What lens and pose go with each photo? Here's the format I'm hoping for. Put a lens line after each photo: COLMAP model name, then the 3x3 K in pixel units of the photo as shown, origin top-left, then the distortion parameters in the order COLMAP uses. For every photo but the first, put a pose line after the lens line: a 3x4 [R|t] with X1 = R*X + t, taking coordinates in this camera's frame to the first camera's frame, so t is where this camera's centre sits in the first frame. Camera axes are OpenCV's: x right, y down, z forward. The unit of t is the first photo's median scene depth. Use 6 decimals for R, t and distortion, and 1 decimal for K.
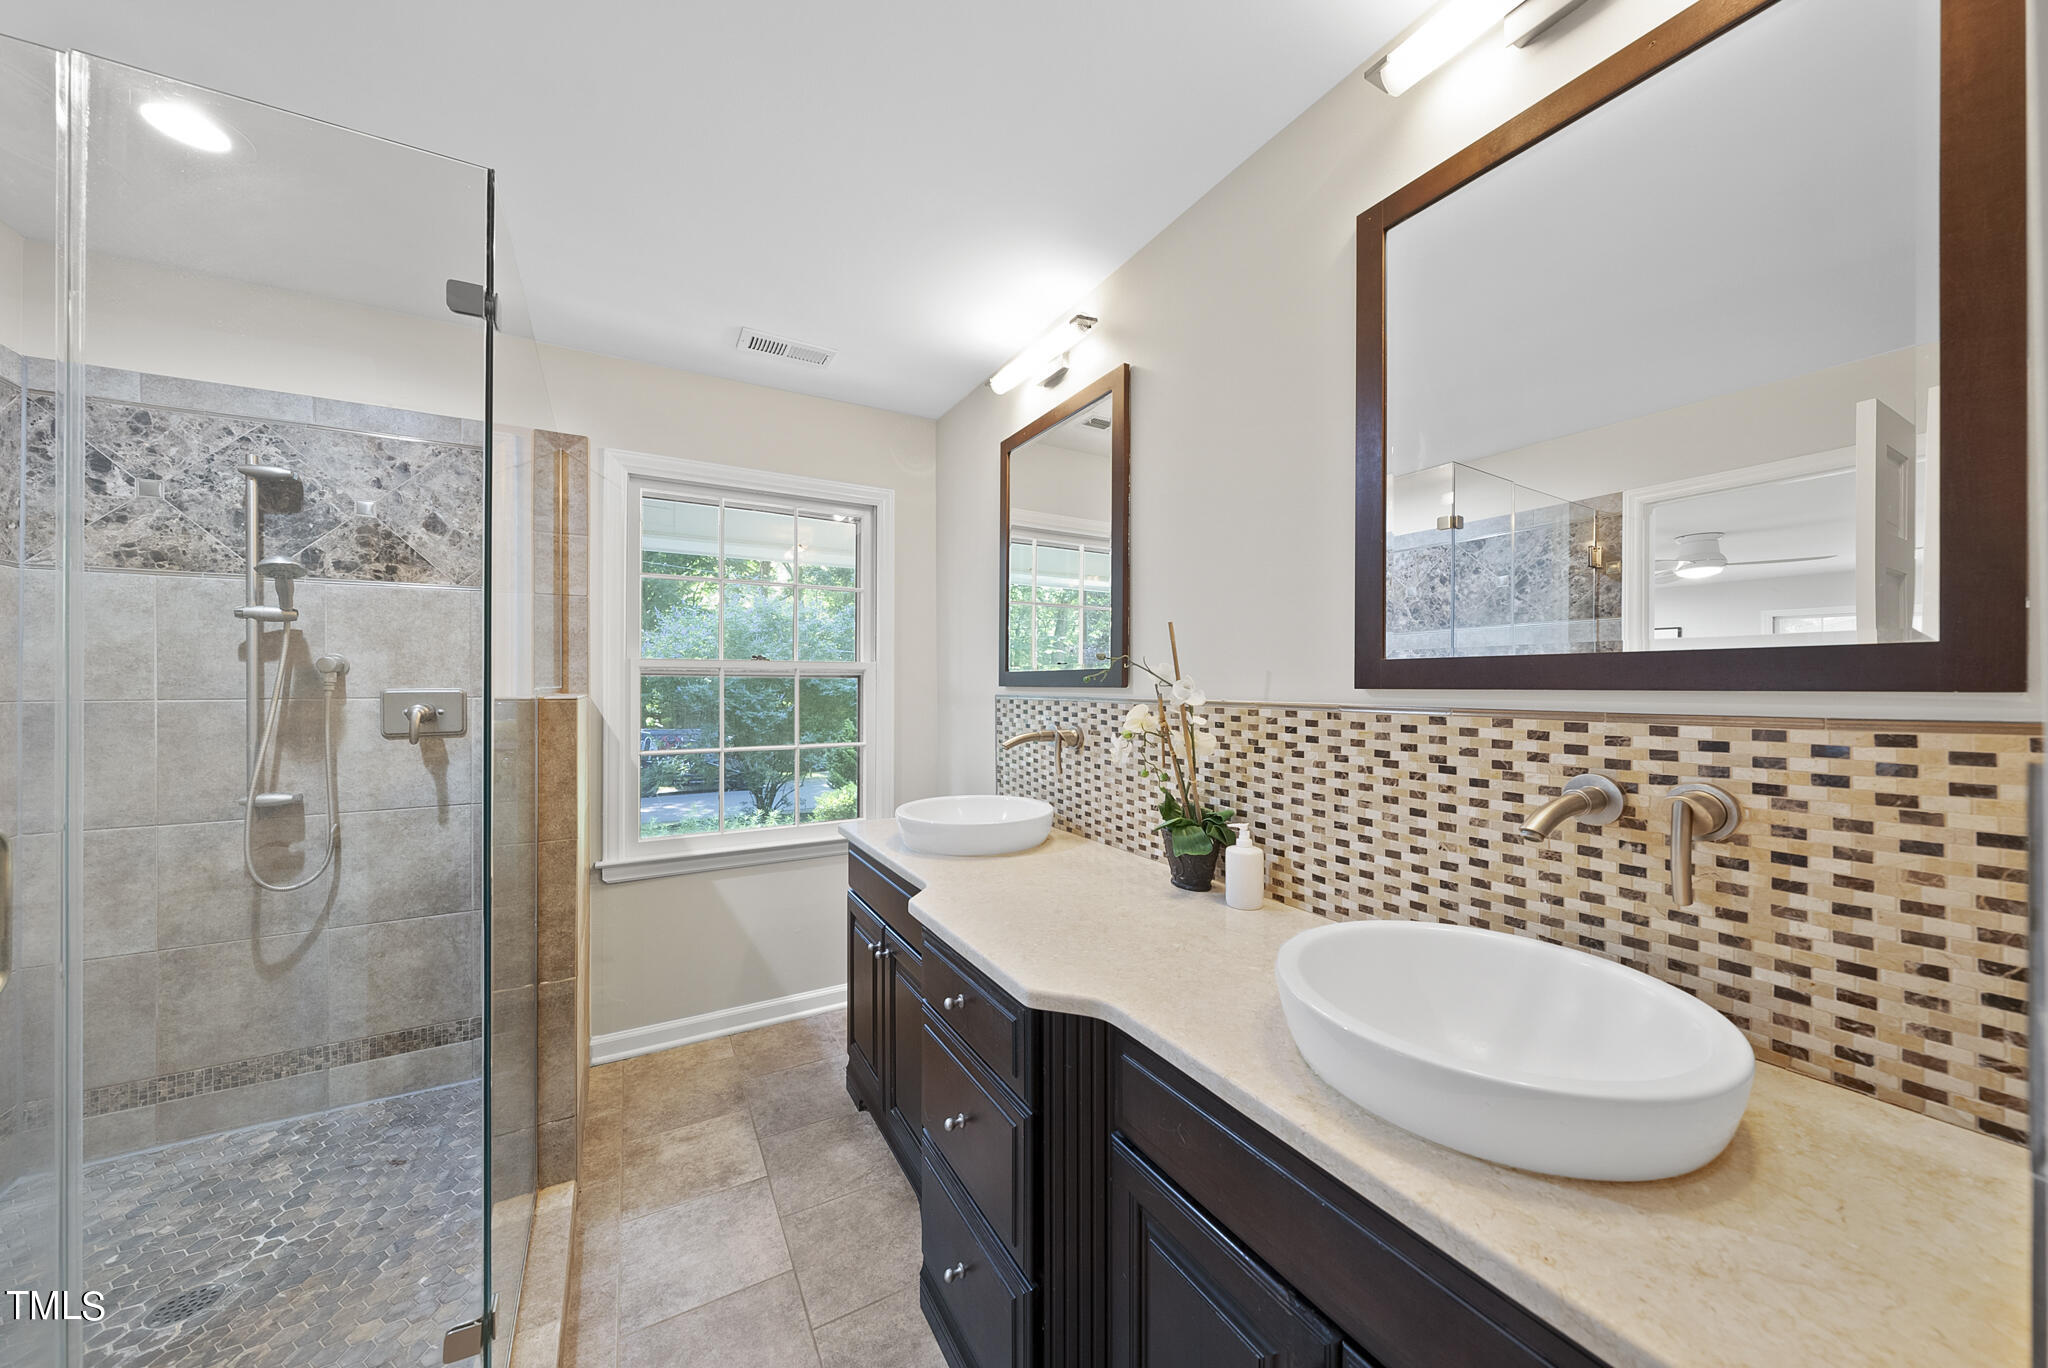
lens RADIAL K [[698.4, 0, 1027.1], [0, 698.4, 684.4], [0, 0, 1]] dist [-0.002794, 0.000002]
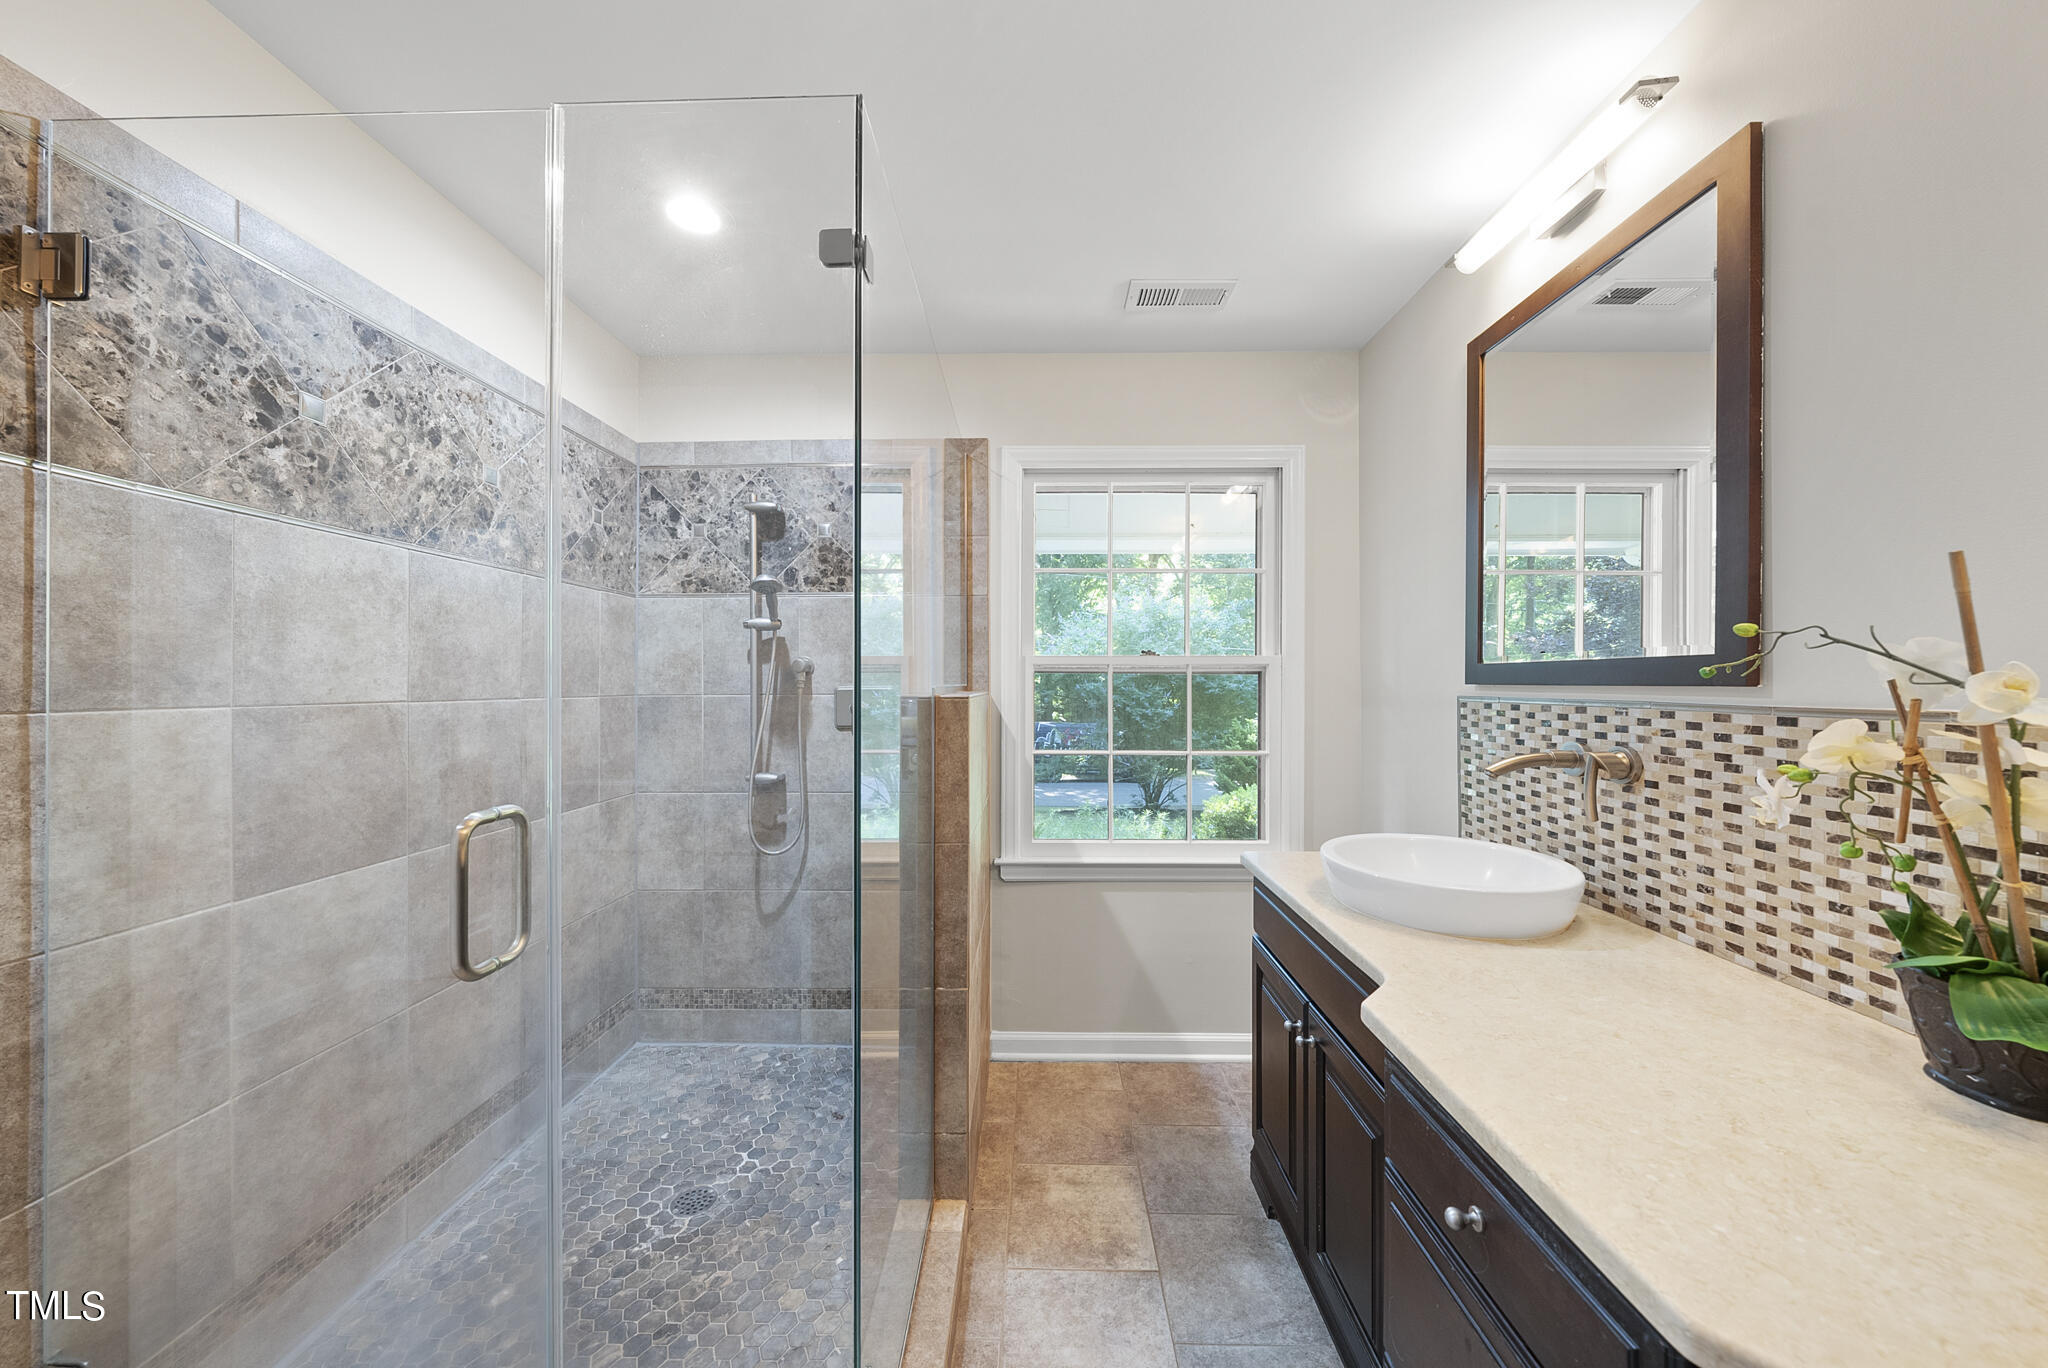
lens RADIAL K [[698.4, 0, 1027.1], [0, 698.4, 684.4], [0, 0, 1]] dist [-0.002794, 0.000002]
pose [[0.859336, 0.000250, -0.511411, -0.075033], [0.001169, 0.999996, 0.002454, 0.000634], [0.511410, -0.002707, 0.859333, 0.189099]]
